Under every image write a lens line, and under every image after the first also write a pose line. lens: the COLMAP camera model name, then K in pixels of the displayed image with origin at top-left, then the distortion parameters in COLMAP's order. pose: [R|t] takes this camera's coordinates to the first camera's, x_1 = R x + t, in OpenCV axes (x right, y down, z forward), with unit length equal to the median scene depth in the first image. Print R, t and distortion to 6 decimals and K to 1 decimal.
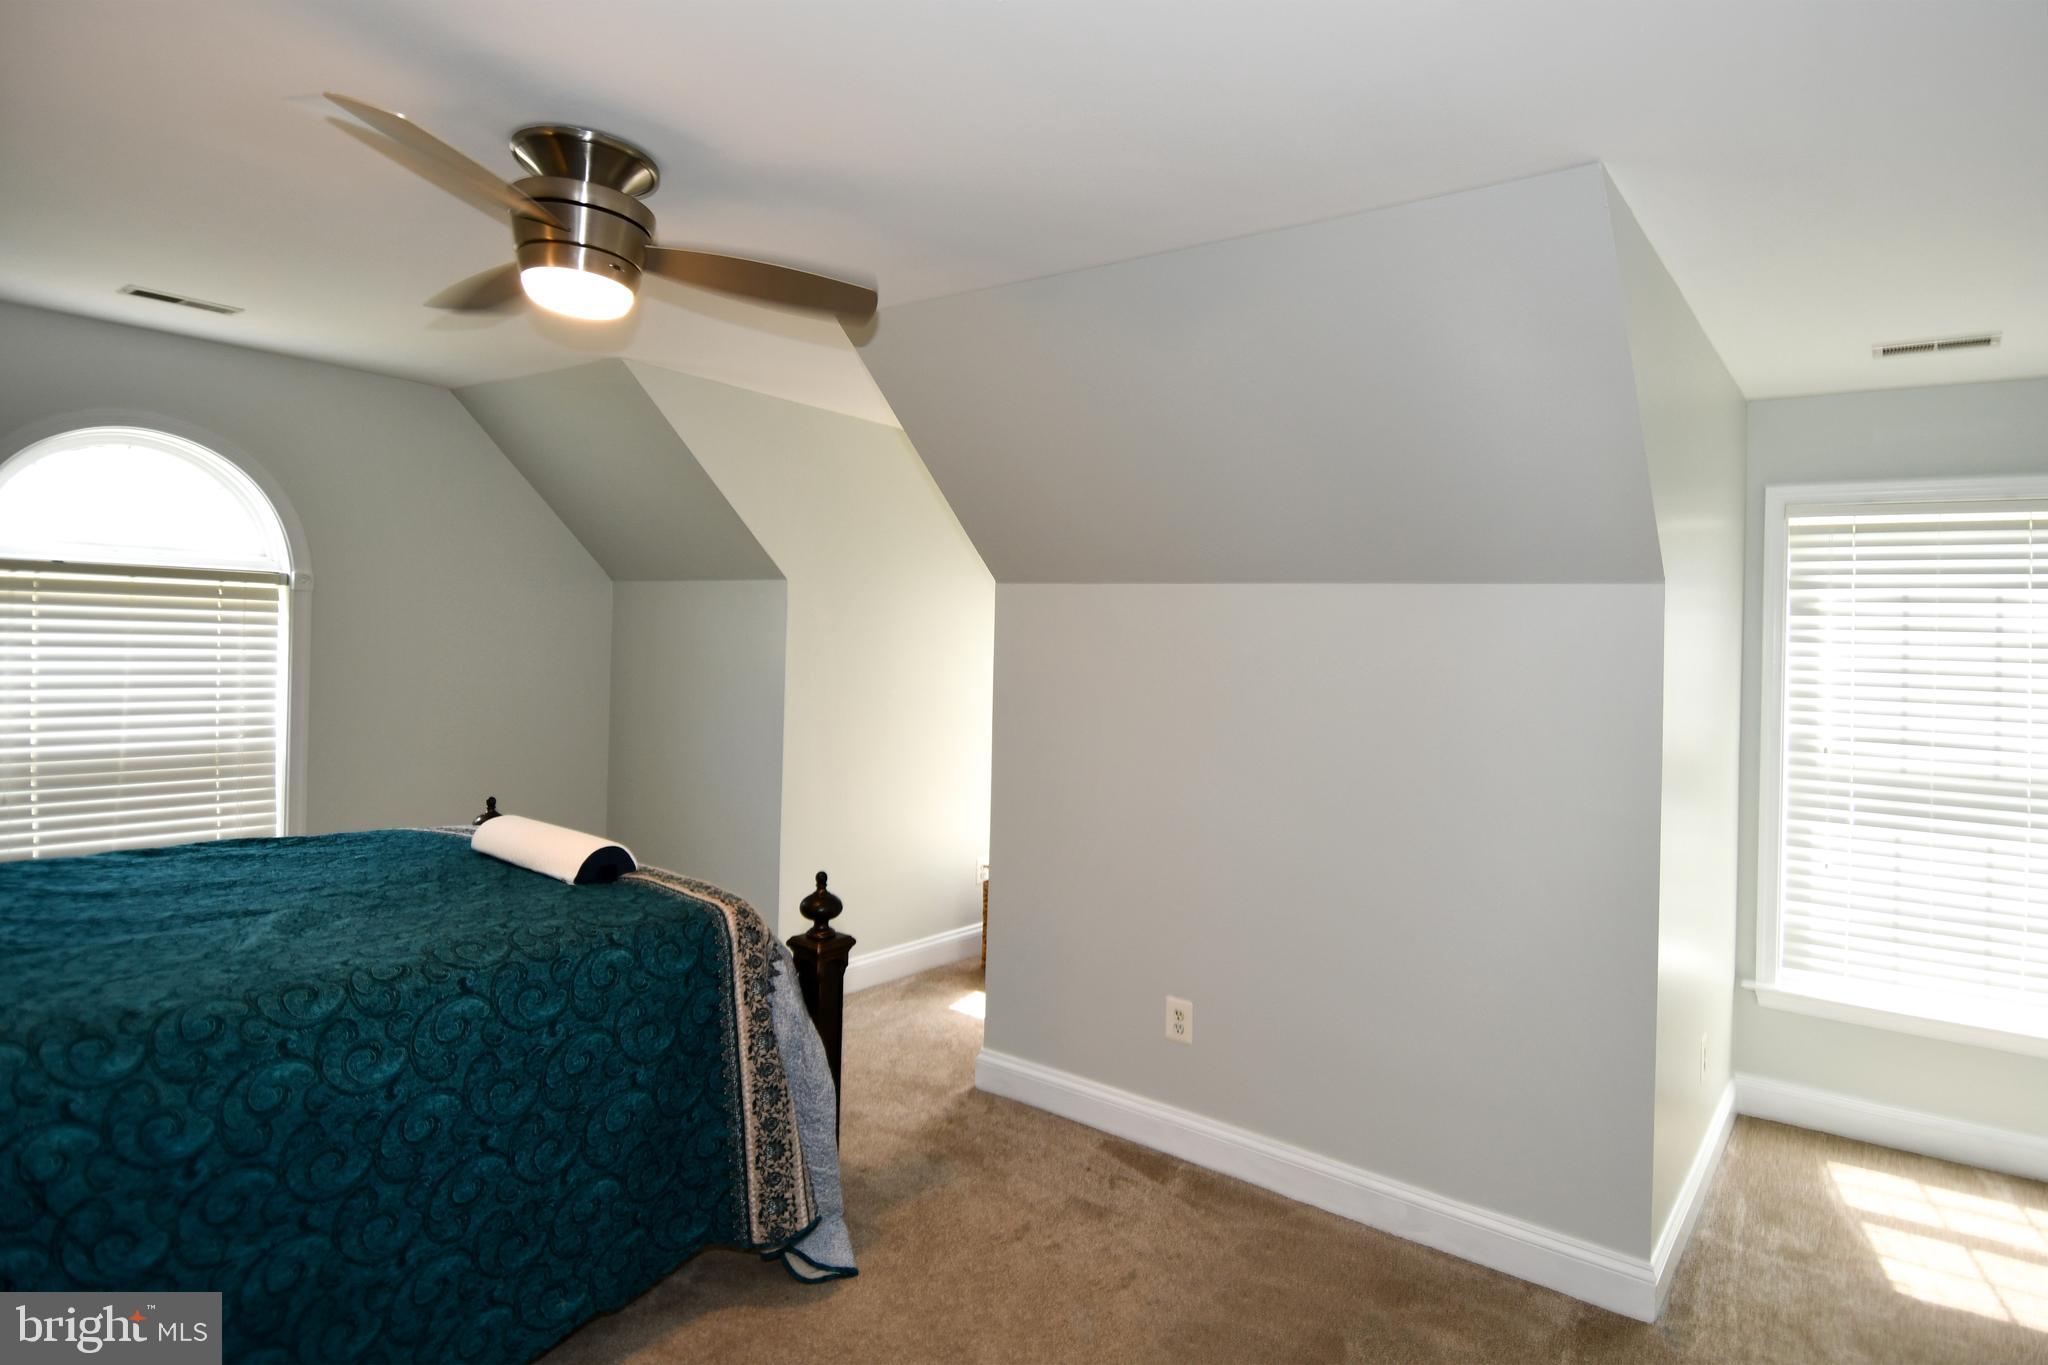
lens RADIAL K [[1136.9, 0, 1020.0], [0, 1136.9, 644.9], [0, 0, 1]] dist [0.053335, -0.053307]
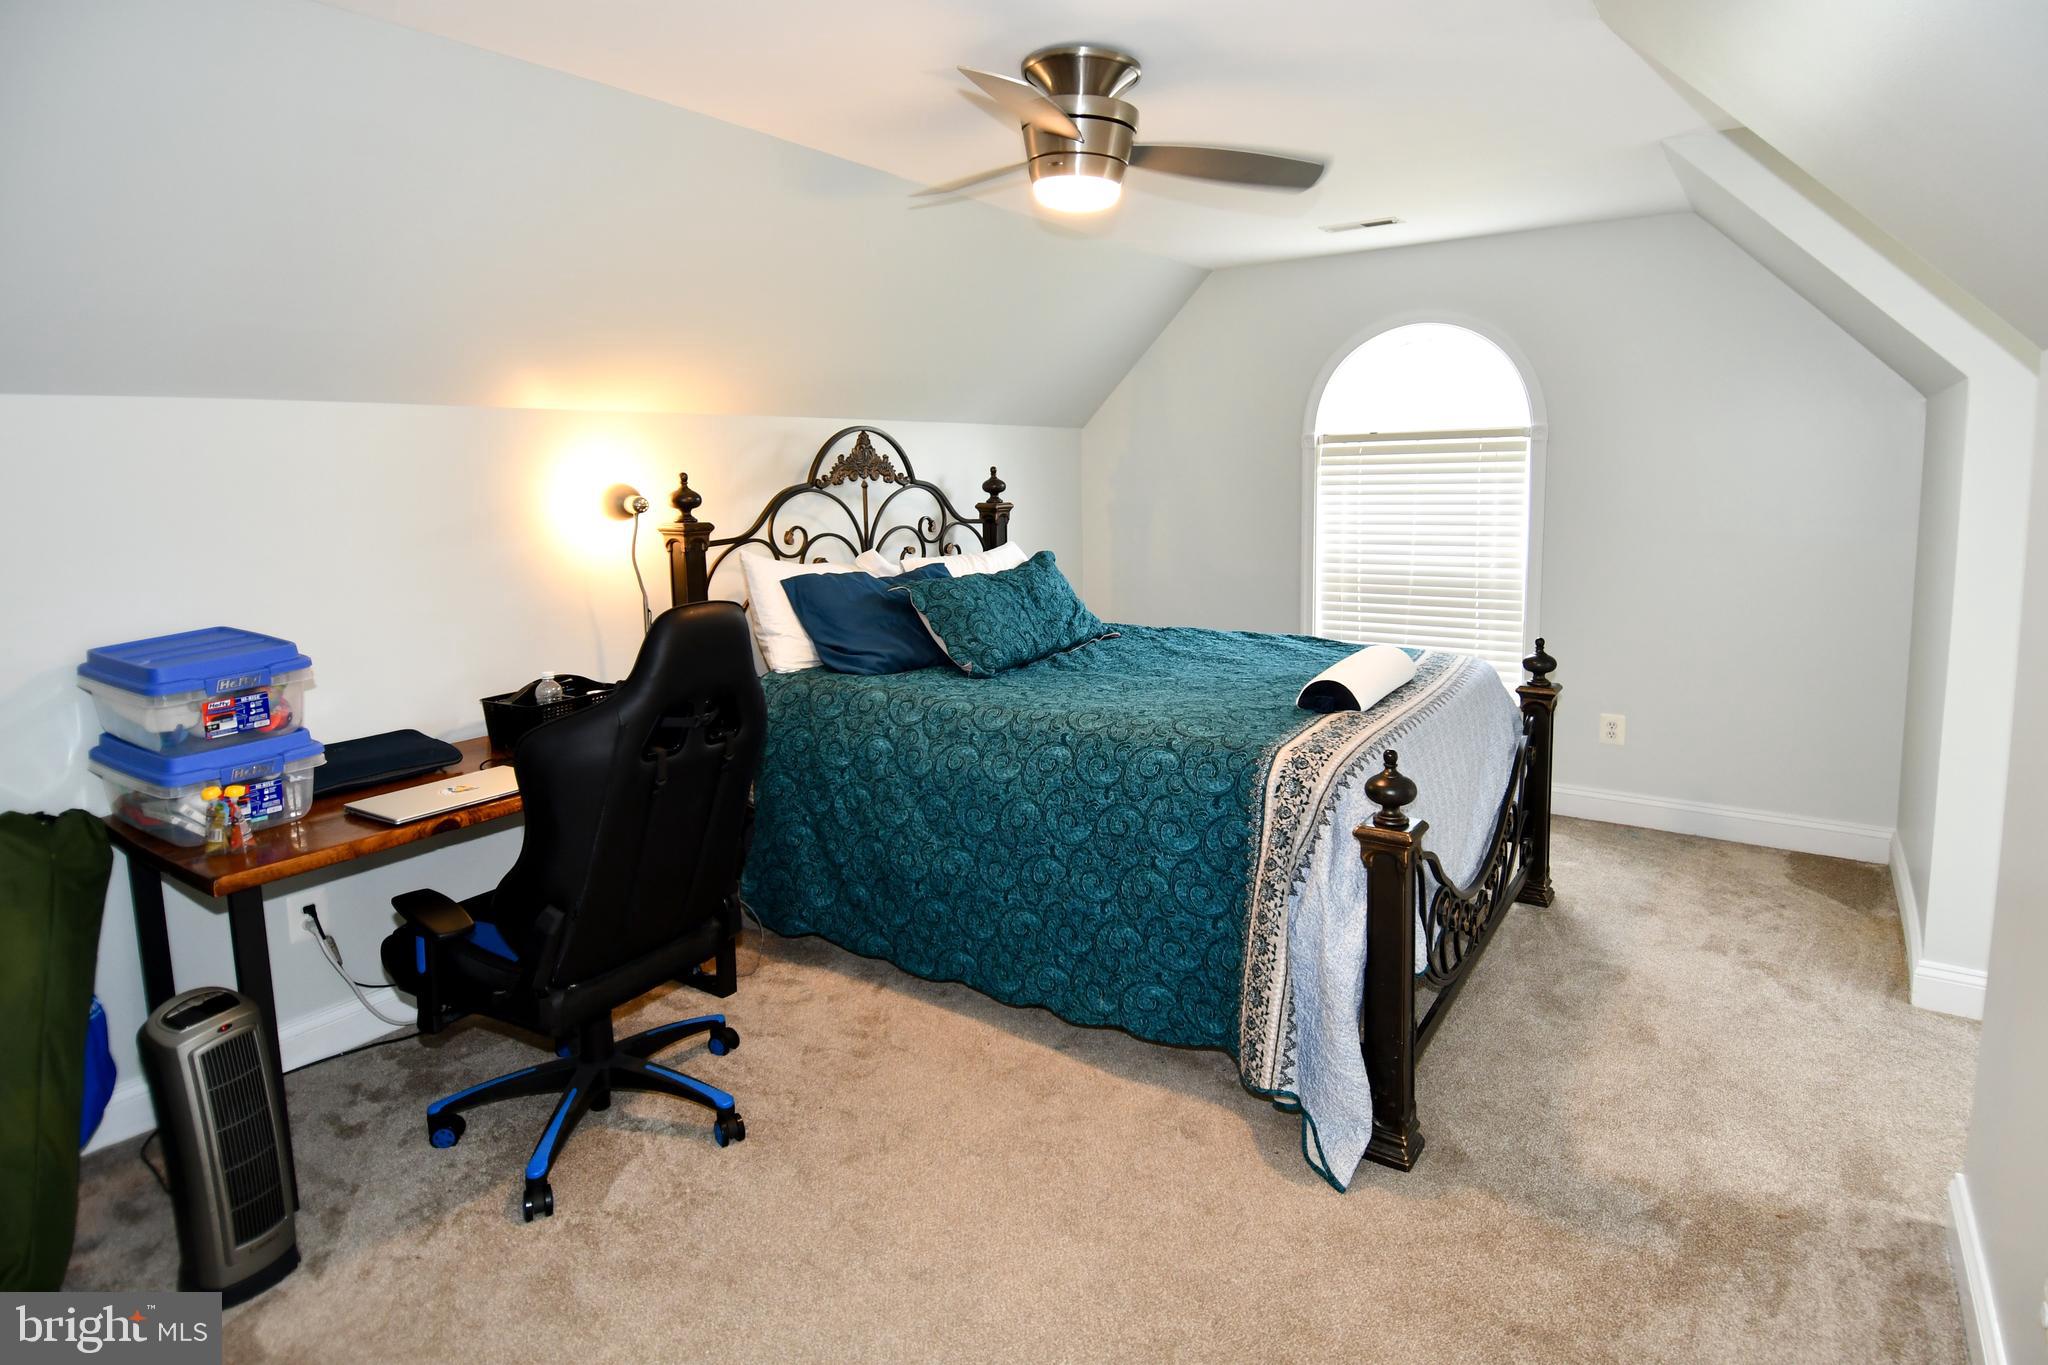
lens RADIAL K [[1031.5, 0, 1026.2], [0, 1031.5, 604.1], [0, 0, 1]] dist [0.050535, -0.036332]
pose [[0.083601, 0.093321, -0.992120, 0.698572], [0.014727, 0.995381, 0.094869, 0.014422], [0.996390, -0.022542, 0.081840, 0.812542]]
